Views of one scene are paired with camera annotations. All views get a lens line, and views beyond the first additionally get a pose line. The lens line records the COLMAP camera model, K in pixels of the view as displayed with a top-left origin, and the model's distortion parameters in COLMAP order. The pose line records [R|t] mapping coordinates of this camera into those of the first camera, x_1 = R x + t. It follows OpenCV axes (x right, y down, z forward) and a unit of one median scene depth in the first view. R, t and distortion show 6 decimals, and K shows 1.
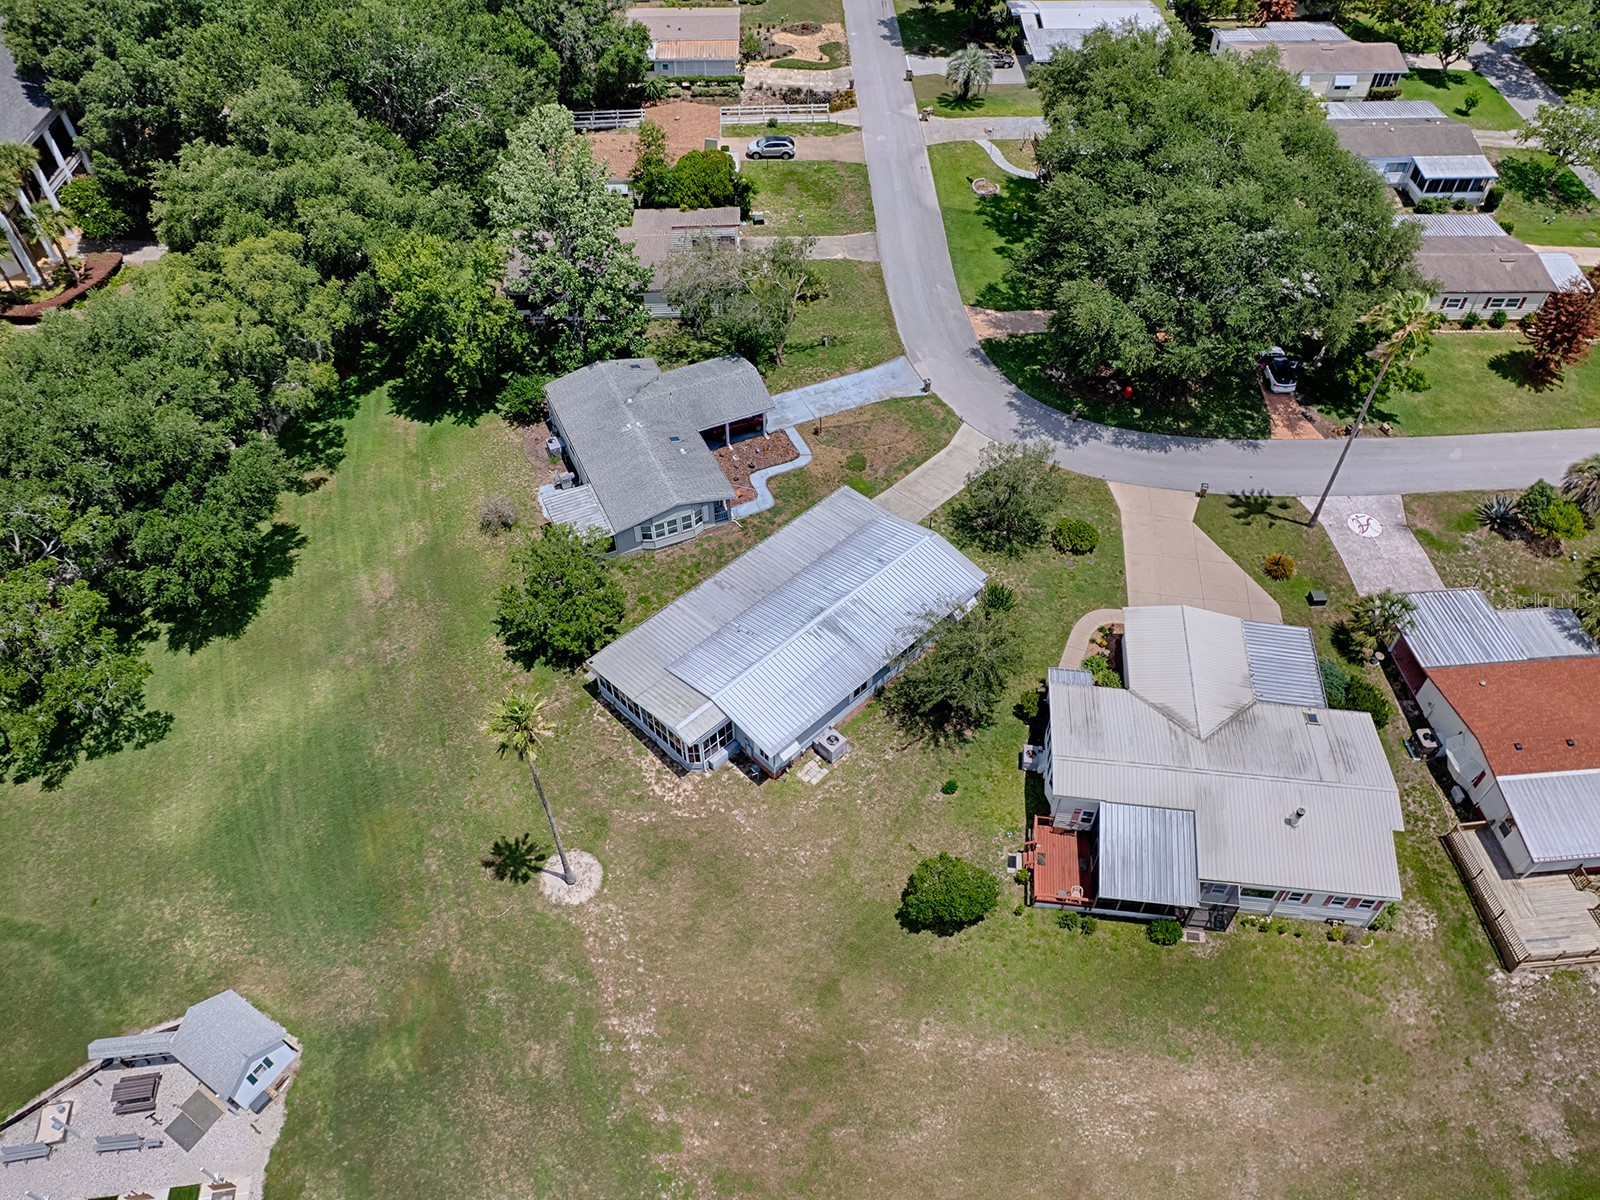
lens RADIAL K [[1155.0, 0, 806.4], [0, 1155.0, 615.0], [0, 0, 1]] dist [-0.091662, 0.084136]
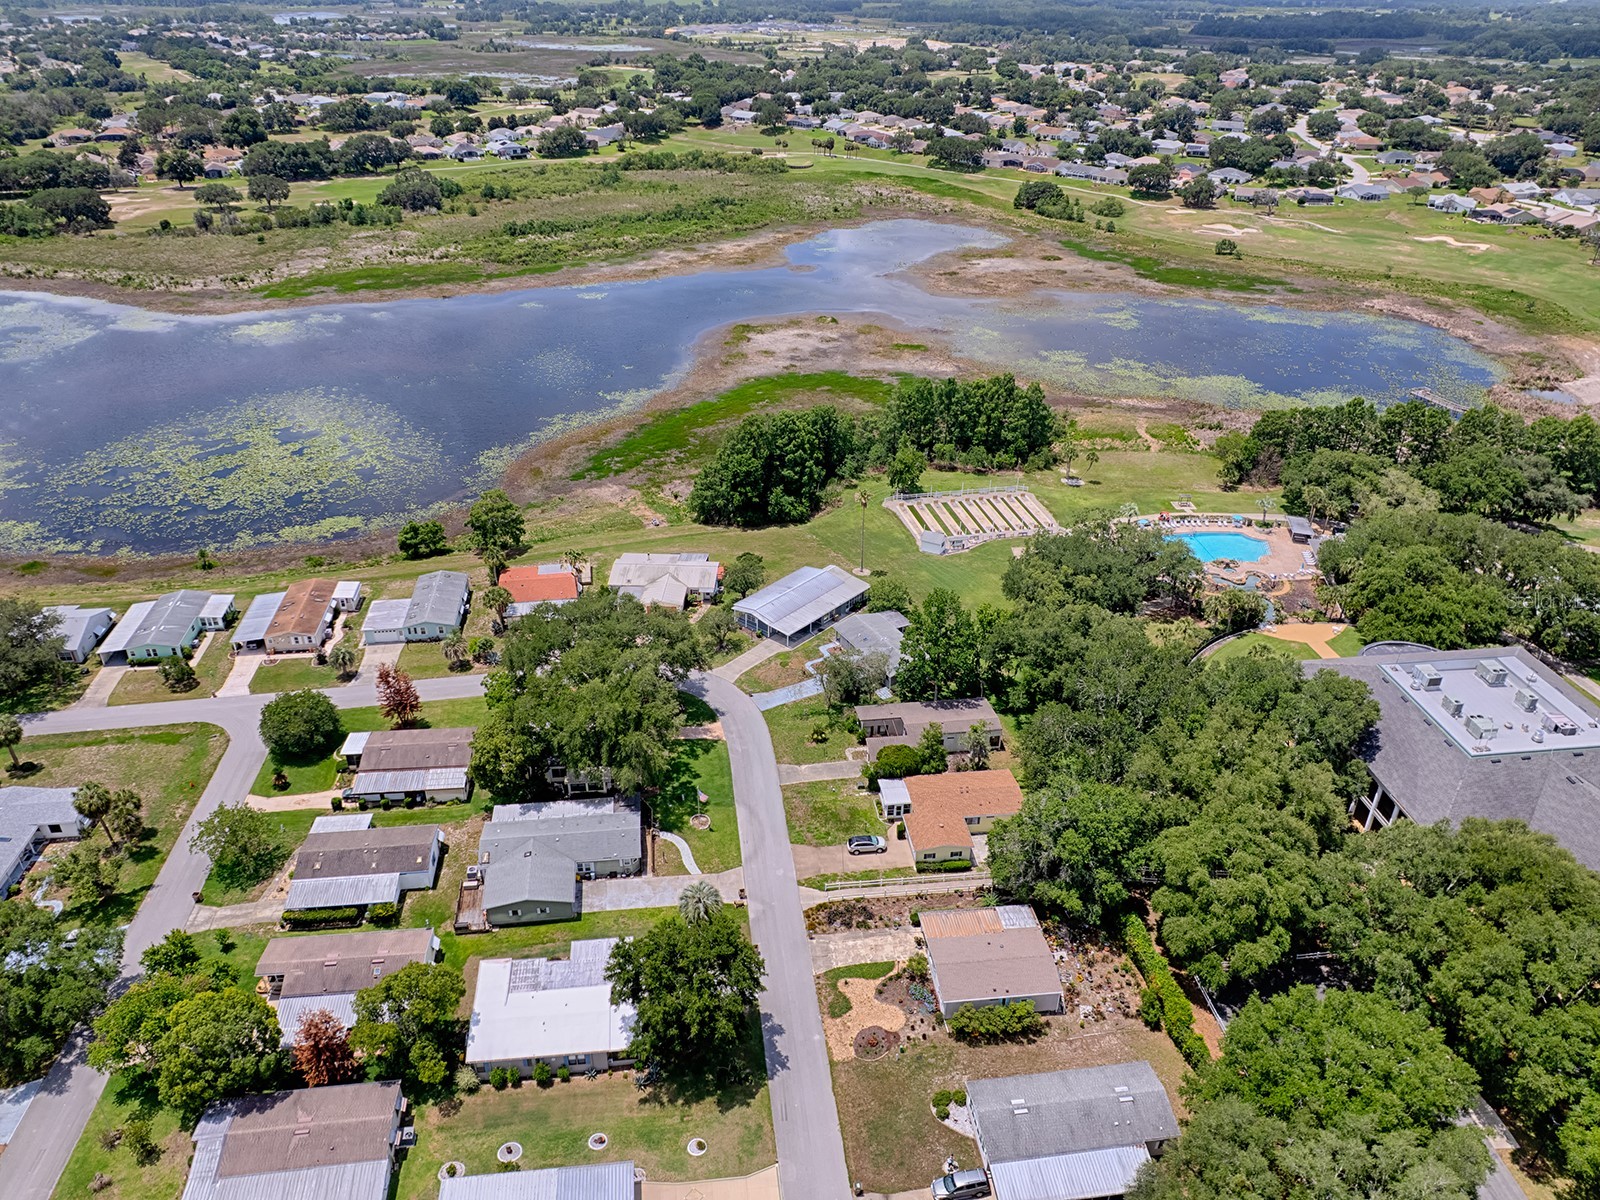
lens RADIAL K [[1155.0, 0, 806.4], [0, 1155.0, 615.0], [0, 0, 1]] dist [-0.091662, 0.084136]
pose [[-0.996297, 0.031071, -0.080173, 0.217263], [-0.071935, 0.209554, 0.975147, -2.849548], [0.047099, 0.977303, -0.206543, 1.705605]]
